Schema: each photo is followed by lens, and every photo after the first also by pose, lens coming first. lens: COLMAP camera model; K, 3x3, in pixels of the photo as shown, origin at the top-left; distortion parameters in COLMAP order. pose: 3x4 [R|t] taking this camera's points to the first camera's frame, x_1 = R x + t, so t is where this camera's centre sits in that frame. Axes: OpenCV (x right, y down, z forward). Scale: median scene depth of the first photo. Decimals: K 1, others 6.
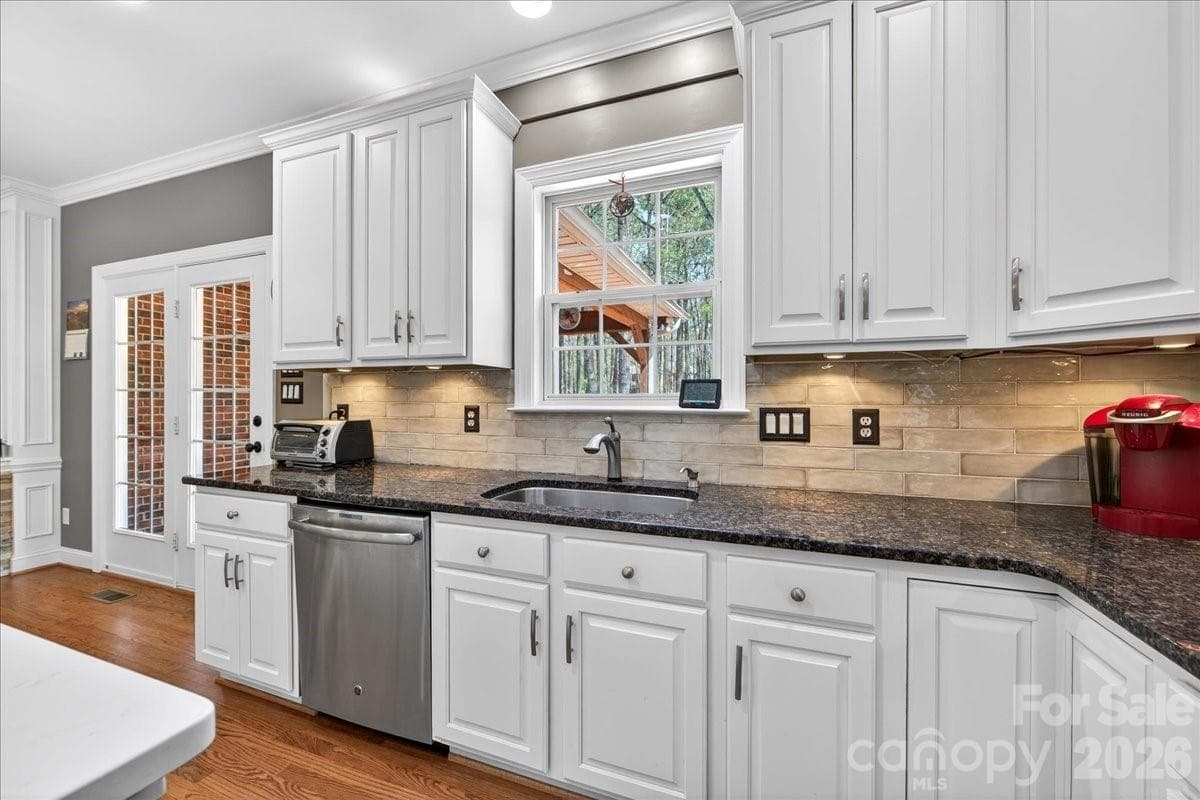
lens RADIAL K [[473.6, 0, 604.5], [0, 473.6, 399.7], [0, 0, 1]] dist [-0.001440, -0.000328]
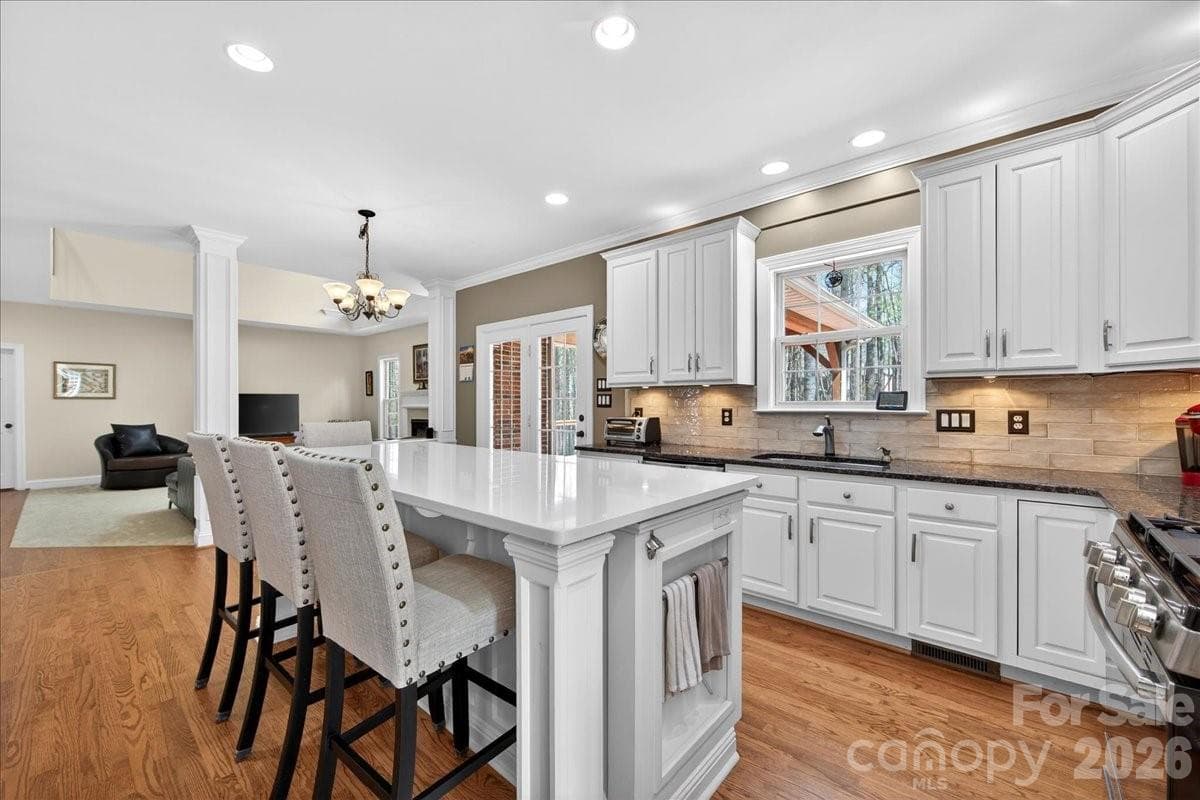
lens RADIAL K [[473.6, 0, 598.0], [0, 473.6, 402.4], [0, 0, 1]] dist [-0.001440, -0.000328]
pose [[0.933751, -0.003202, -0.357909, -0.136004], [0.001491, 0.999986, -0.005058, -0.000830], [0.357920, 0.004190, 0.933743, -0.762540]]
